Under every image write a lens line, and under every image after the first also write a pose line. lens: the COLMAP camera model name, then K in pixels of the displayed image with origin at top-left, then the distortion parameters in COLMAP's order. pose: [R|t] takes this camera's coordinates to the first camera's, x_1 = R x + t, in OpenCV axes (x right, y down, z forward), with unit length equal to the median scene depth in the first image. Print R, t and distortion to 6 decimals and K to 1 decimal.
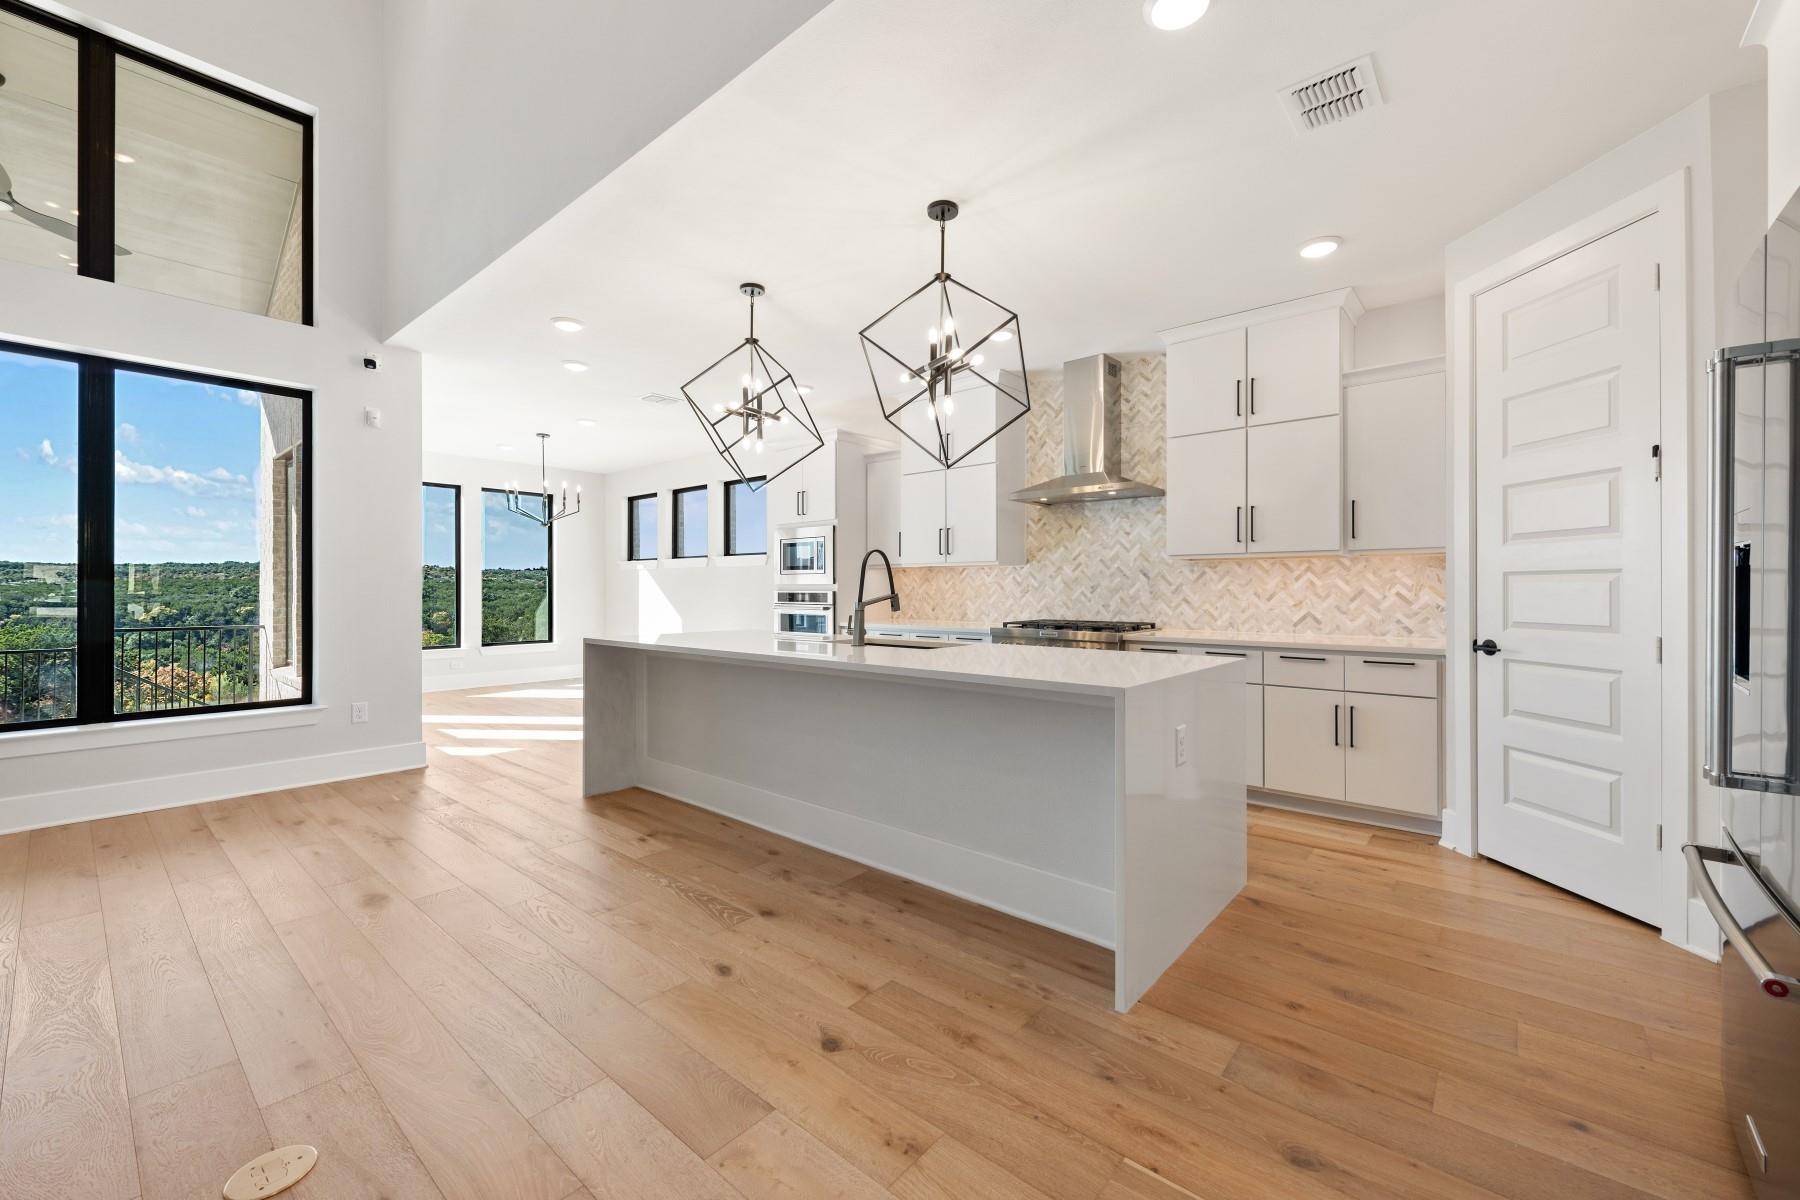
lens RADIAL K [[721.1, 0, 897.3], [0, 721.1, 590.3], [0, 0, 1]] dist [0.003198, -0.000012]
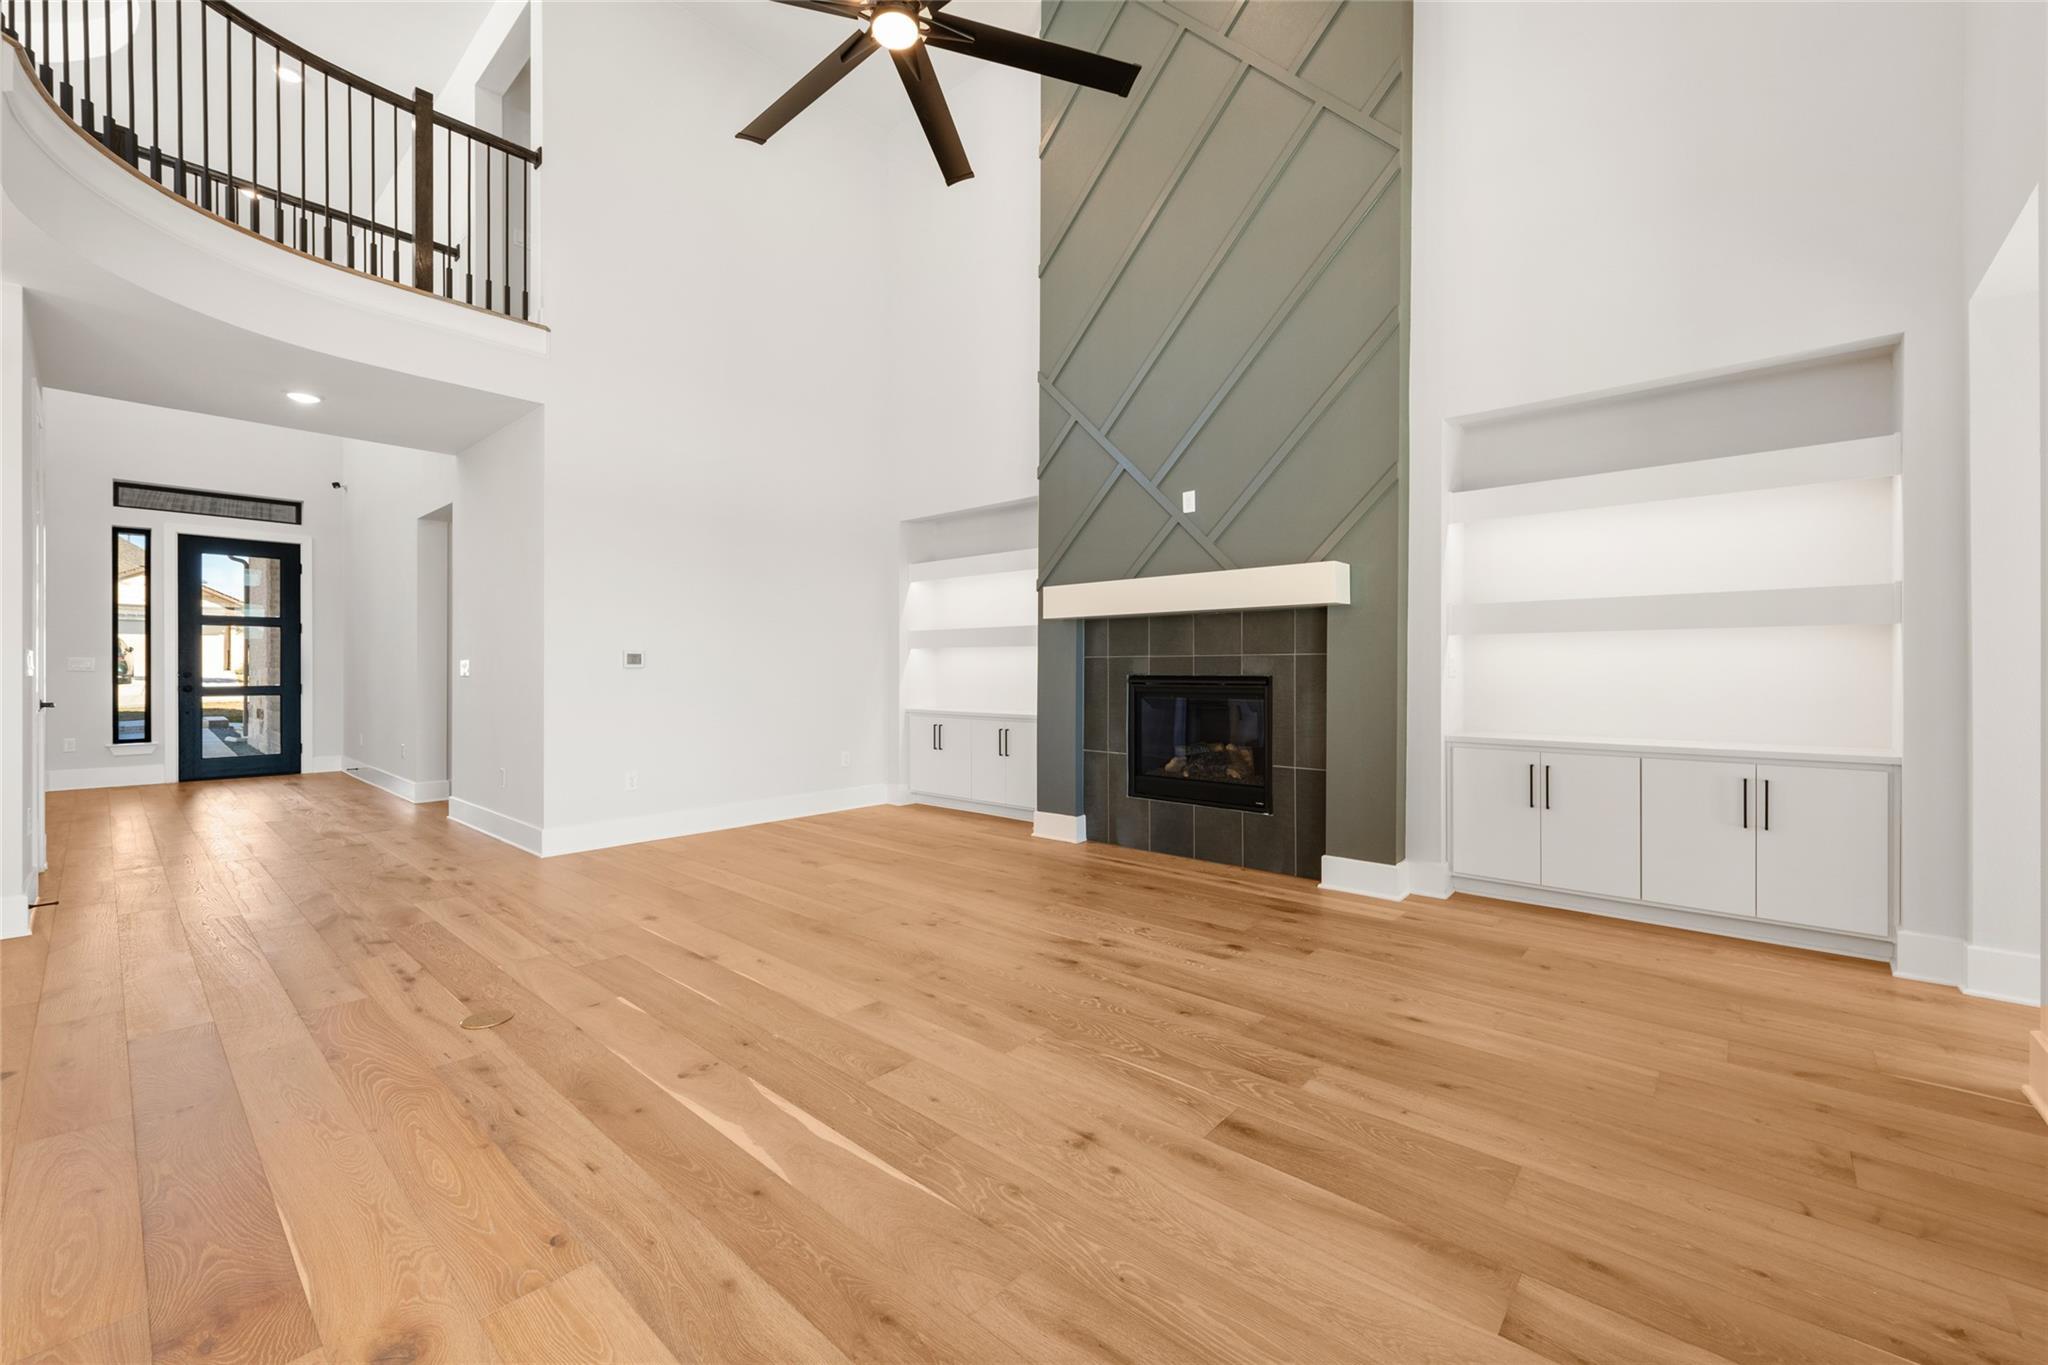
lens RADIAL K [[820.5, 0, 1021.0], [0, 820.5, 671.5], [0, 0, 1]] dist [0.003198, -0.000012]
pose [[-0.999826, 0.000456, 0.018666, -0.797633], [0.000559, 0.999985, 0.005511, 0.008208], [-0.018663, 0.005521, -0.999811, 1.071791]]
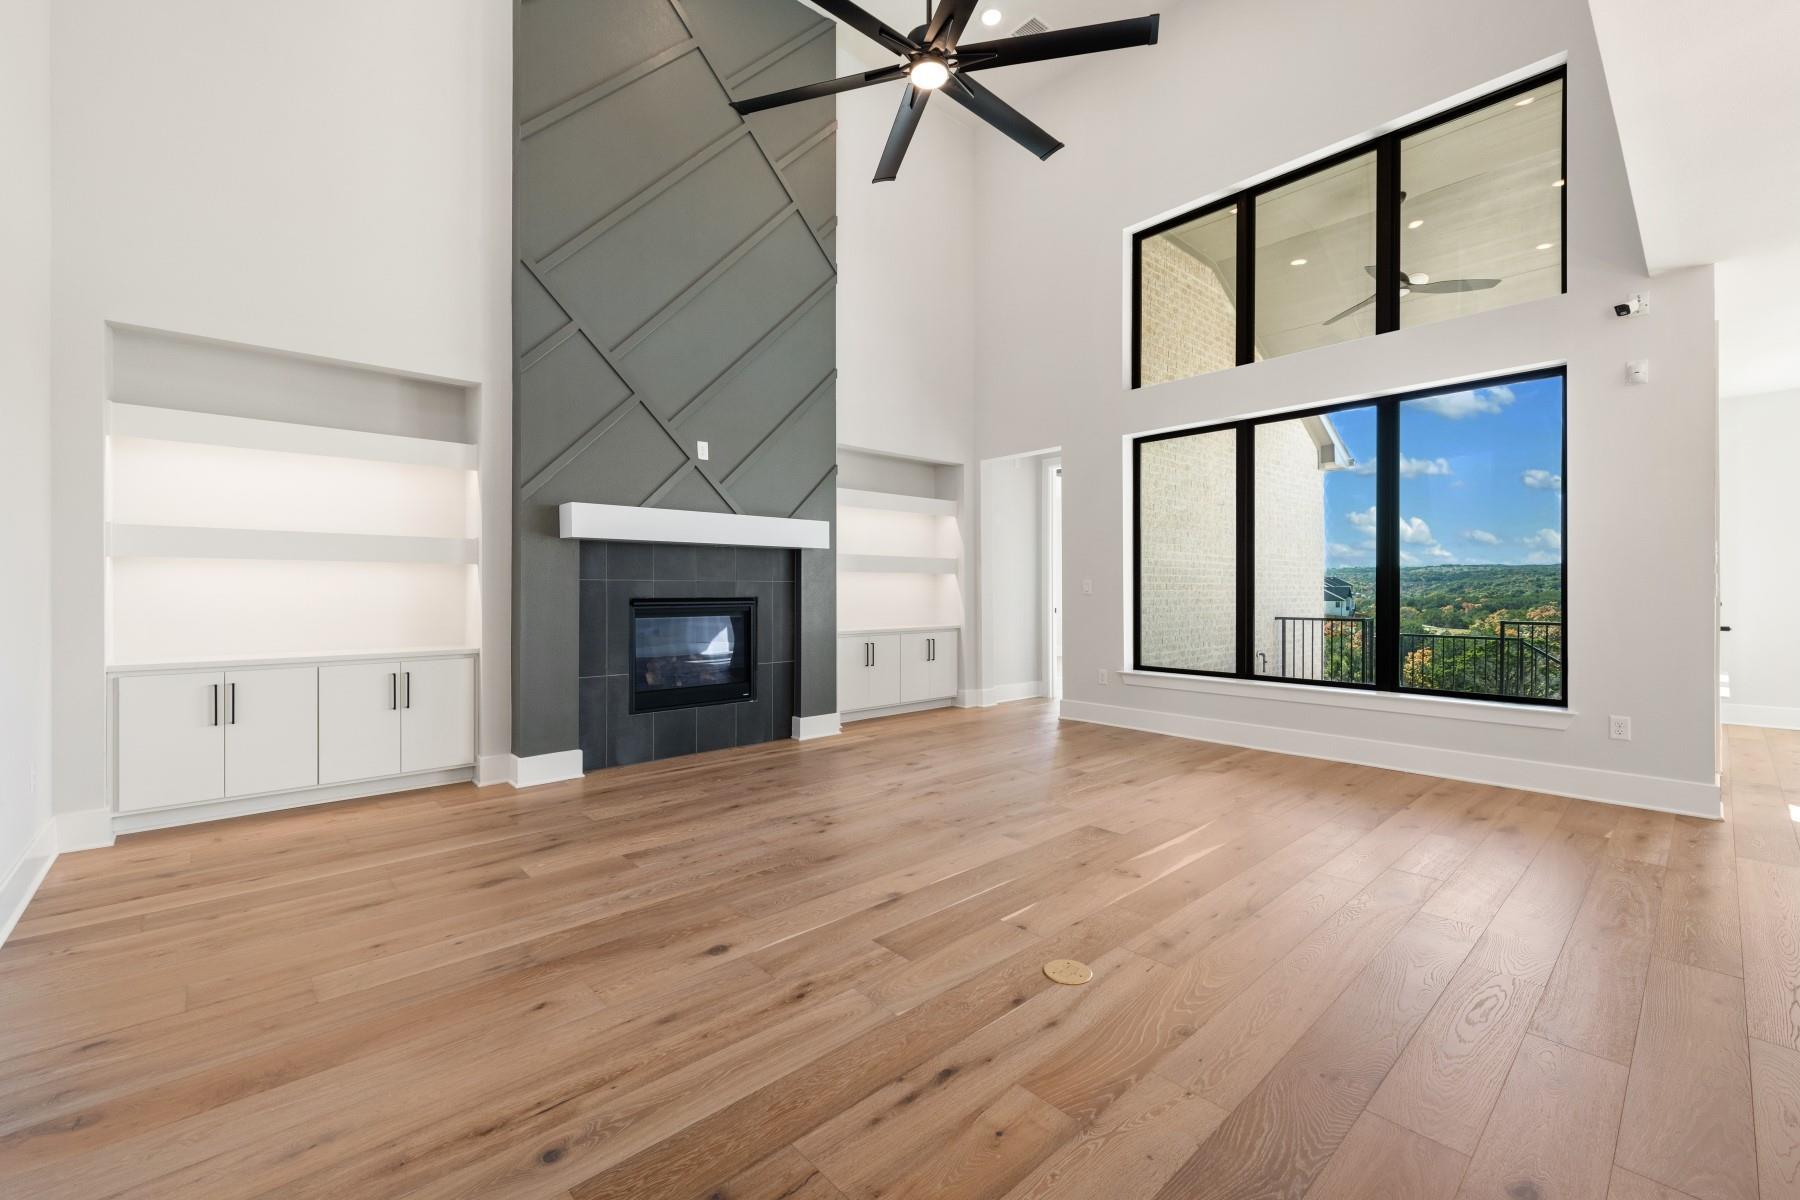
lens RADIAL K [[741.9, 0, 897.9], [0, 741.9, 594.2], [0, 0, 1]] dist [0.002317, -0.001169]
pose [[-0.123119, 0.004975, -0.992379, 0.259984], [0.000957, 0.999988, 0.004895, 0.009569], [0.992391, -0.000347, -0.123122, 0.322534]]
